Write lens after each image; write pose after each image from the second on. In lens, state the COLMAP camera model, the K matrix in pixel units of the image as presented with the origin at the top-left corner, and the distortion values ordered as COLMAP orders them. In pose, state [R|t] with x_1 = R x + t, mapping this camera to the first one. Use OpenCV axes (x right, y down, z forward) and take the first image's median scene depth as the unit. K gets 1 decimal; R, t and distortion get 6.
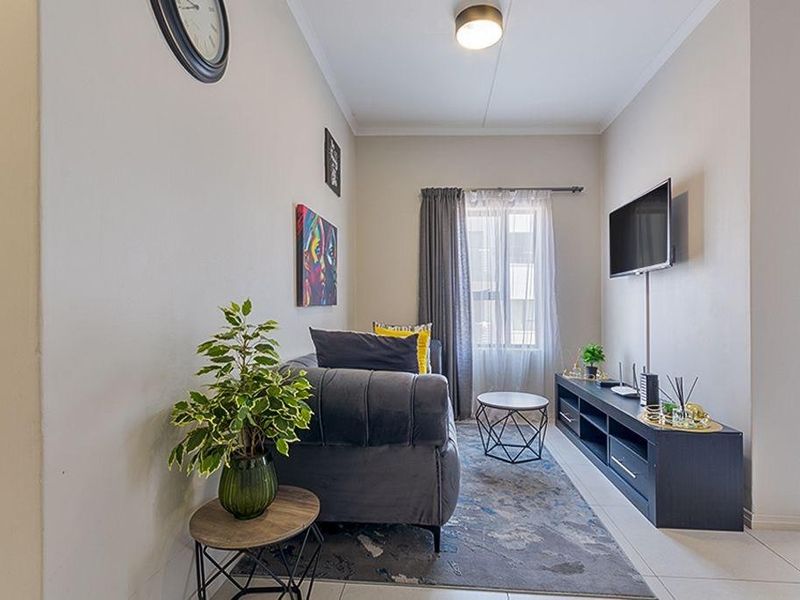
lens RADIAL K [[416.2, 0, 400.0], [0, 416.2, 300.0], [0, 0, 1]] dist [0.001576, 0.000331]
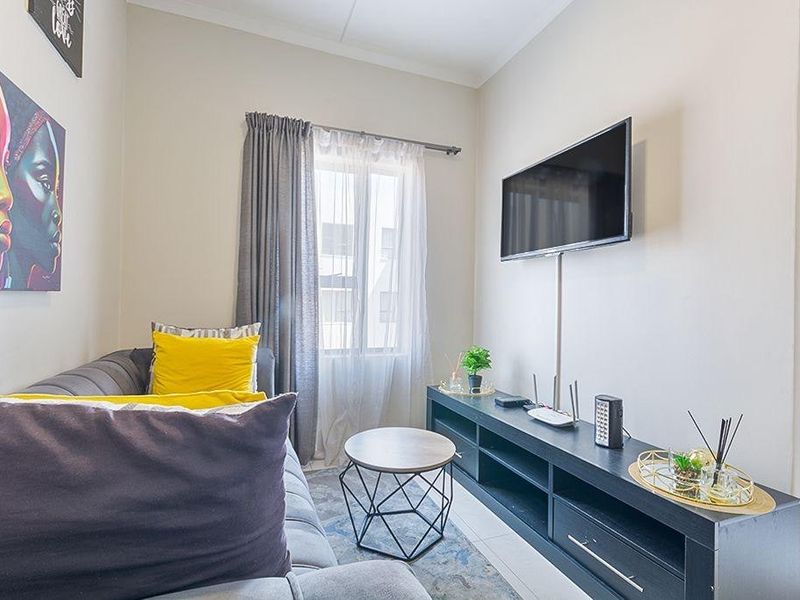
lens RADIAL K [[399.7, 0, 386.1], [0, 399.7, 279.7], [0, 0, 1]] dist [0.003375, 0.000280]
pose [[0.907890, 0.025586, 0.418426, -0.005260], [-0.013223, 0.999387, -0.032420, 0.008514], [-0.418999, 0.023901, 0.907672, 0.396955]]
